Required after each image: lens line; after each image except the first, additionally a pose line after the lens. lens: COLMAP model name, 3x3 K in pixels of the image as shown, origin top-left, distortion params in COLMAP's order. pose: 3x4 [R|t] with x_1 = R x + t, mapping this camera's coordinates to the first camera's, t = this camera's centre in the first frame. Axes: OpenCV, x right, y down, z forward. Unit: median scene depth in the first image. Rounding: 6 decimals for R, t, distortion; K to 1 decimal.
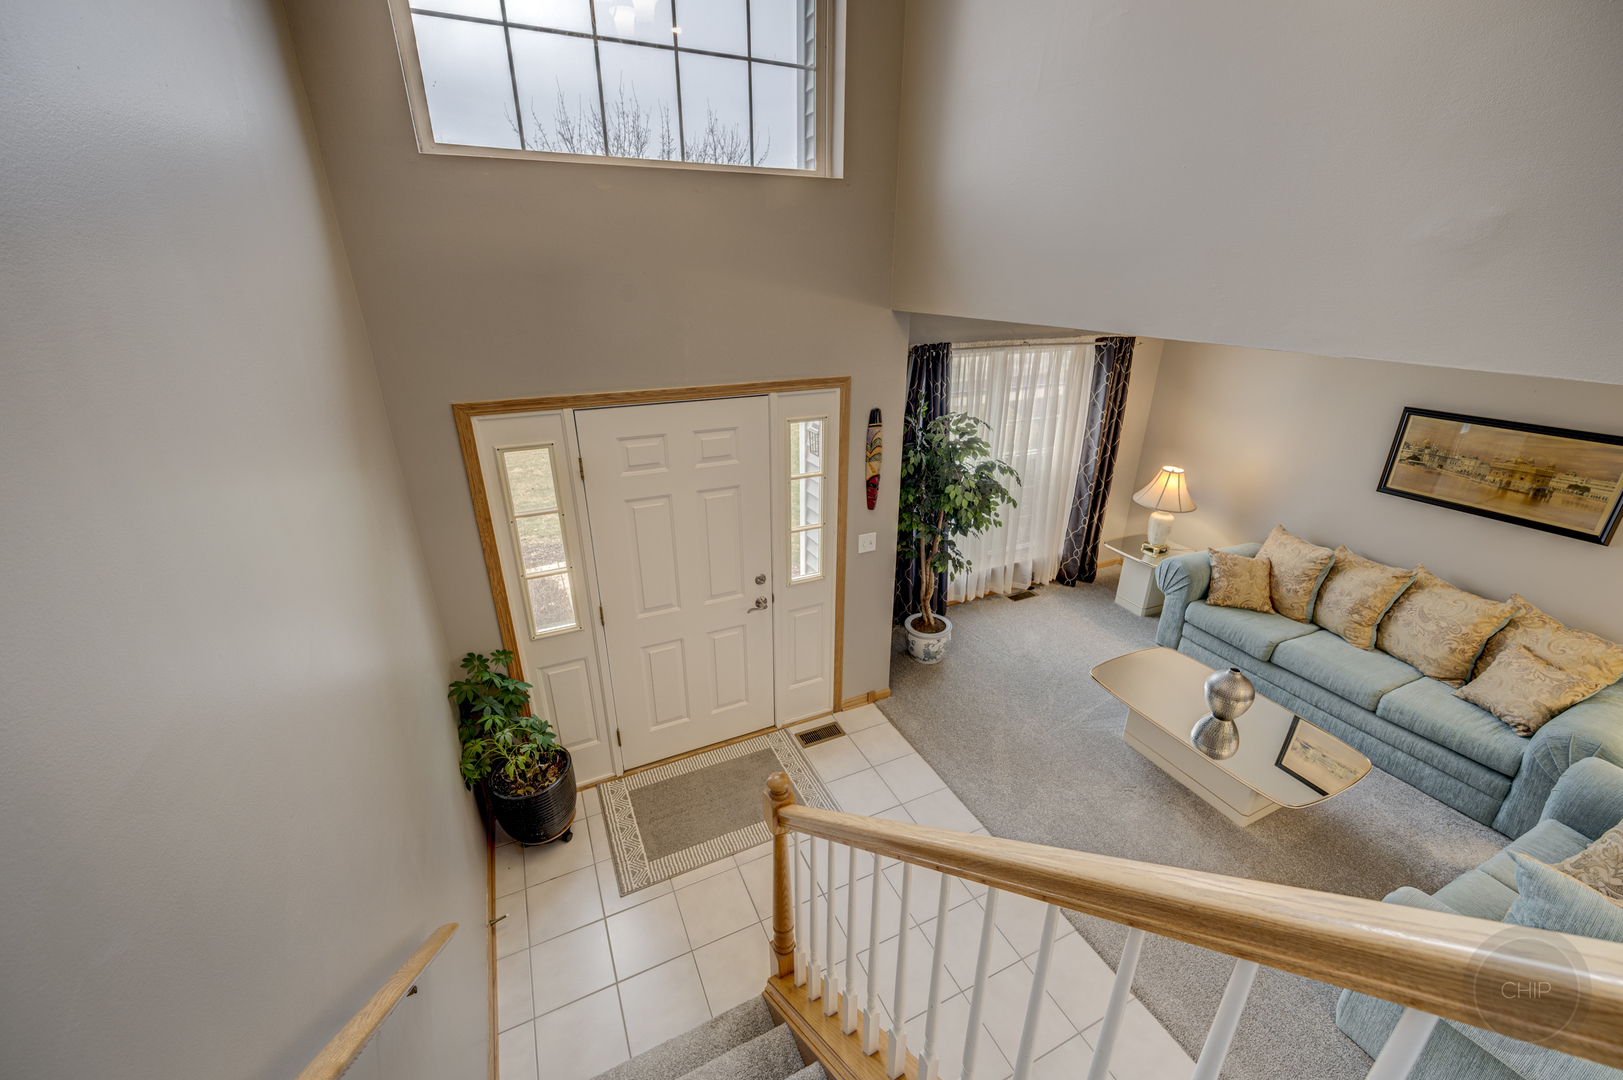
lens RADIAL K [[637.8, 0, 811.5], [0, 637.8, 540.0], [0, 0, 1]] dist [-0.001289, 0.000208]
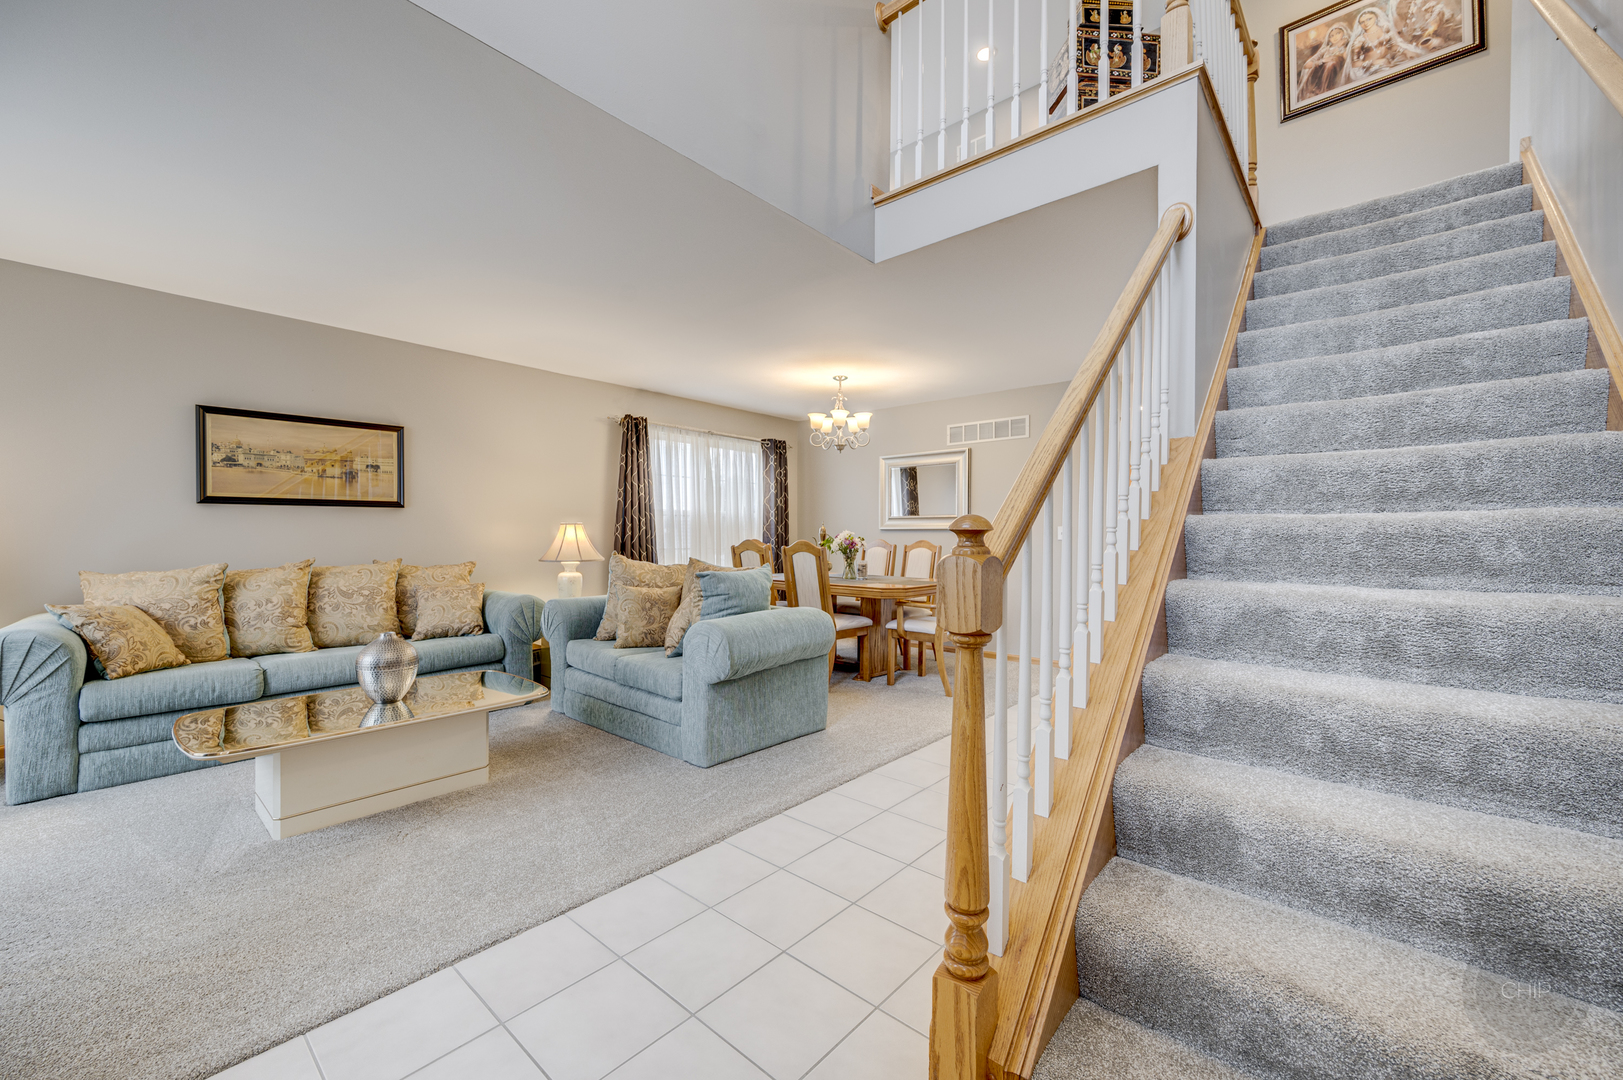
lens RADIAL K [[639.7, 0, 811.9], [0, 639.7, 536.3], [0, 0, 1]] dist [-0.000847, 0.000141]
pose [[-0.395854, -0.008105, 0.918278, -0.251971], [0.350389, 0.922976, 0.159193, 0.126467], [-0.848839, 0.384771, -0.362524, 0.668135]]
